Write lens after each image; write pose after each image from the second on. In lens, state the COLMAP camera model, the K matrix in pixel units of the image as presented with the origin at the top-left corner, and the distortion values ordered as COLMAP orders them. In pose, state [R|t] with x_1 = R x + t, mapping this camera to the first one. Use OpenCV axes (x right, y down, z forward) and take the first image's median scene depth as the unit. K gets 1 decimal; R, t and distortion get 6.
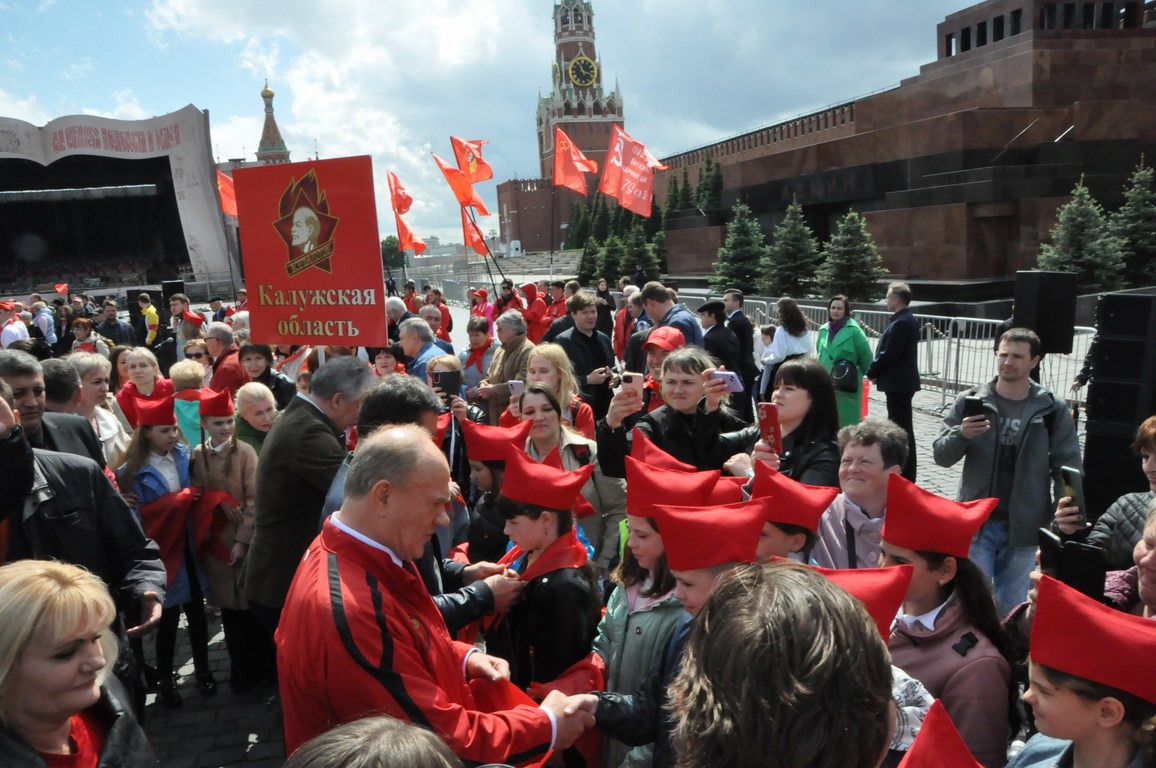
lens RADIAL K [[943.2, 0, 577.1], [0, 943.2, 396.6], [0, 0, 1]] dist [-0.172917, 0.157771]
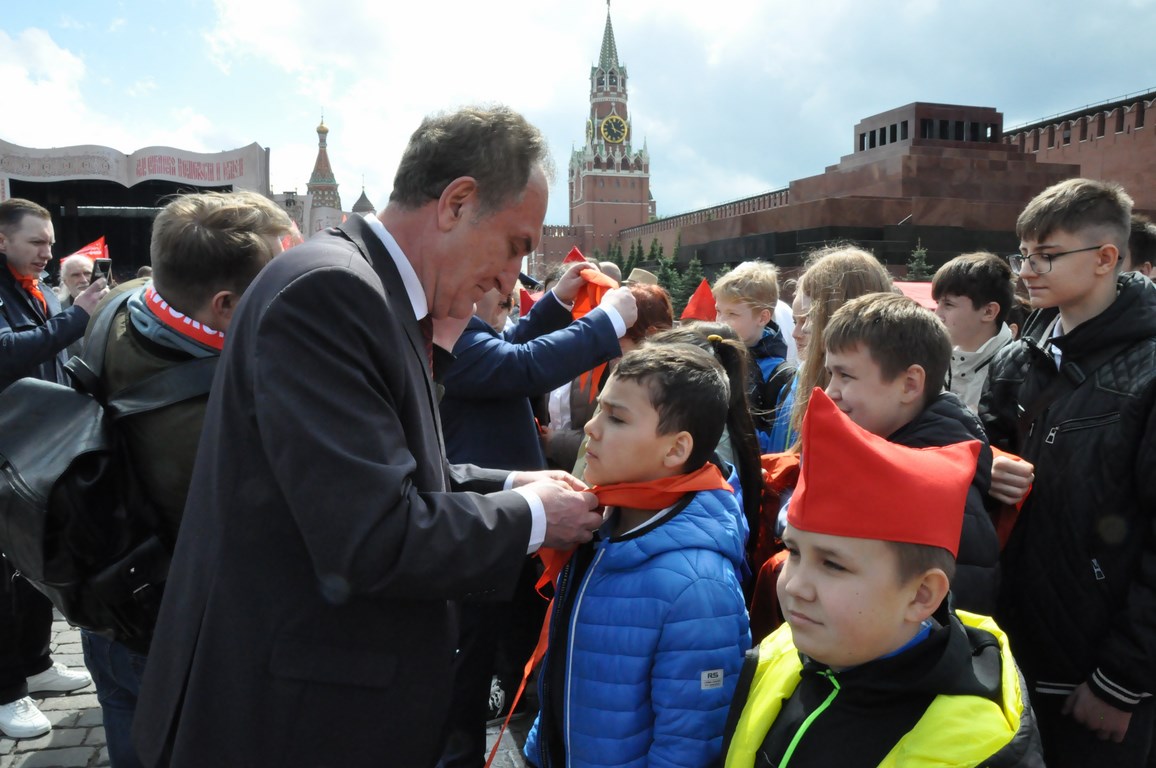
lens RADIAL K [[932.3, 0, 578.0], [0, 932.3, 384.0], [0, 0, 1]] dist [-0.183762, 0.145417]
pose [[0.997150, 0.069211, -0.030019, 0.017139], [-0.070893, 0.995730, -0.059132, 0.009832], [0.025798, 0.061092, 0.997799, -0.050708]]
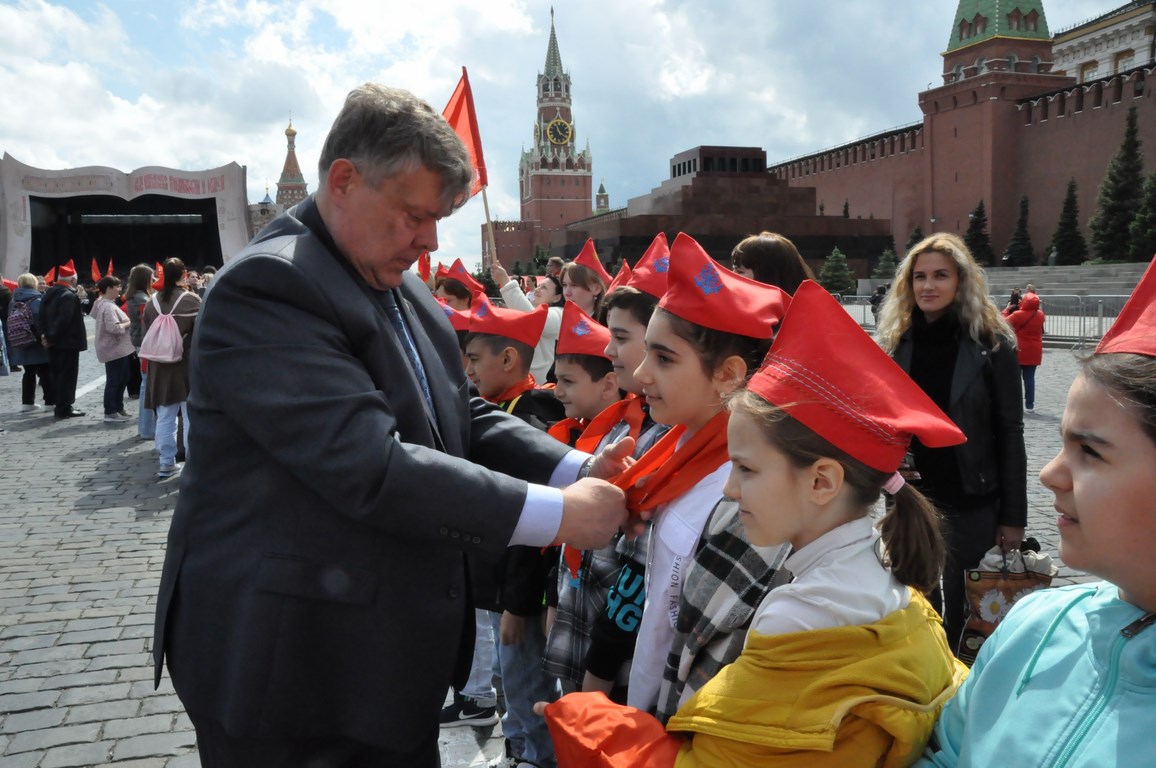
lens RADIAL K [[943.2, 0, 577.1], [0, 943.2, 396.6], [0, 0, 1]] dist [-0.172917, 0.157771]
pose [[0.998578, 0.052854, -0.006914, 0.055529], [-0.053075, 0.997901, -0.037108, 0.026297], [0.004938, 0.037422, 0.999287, -0.168206]]
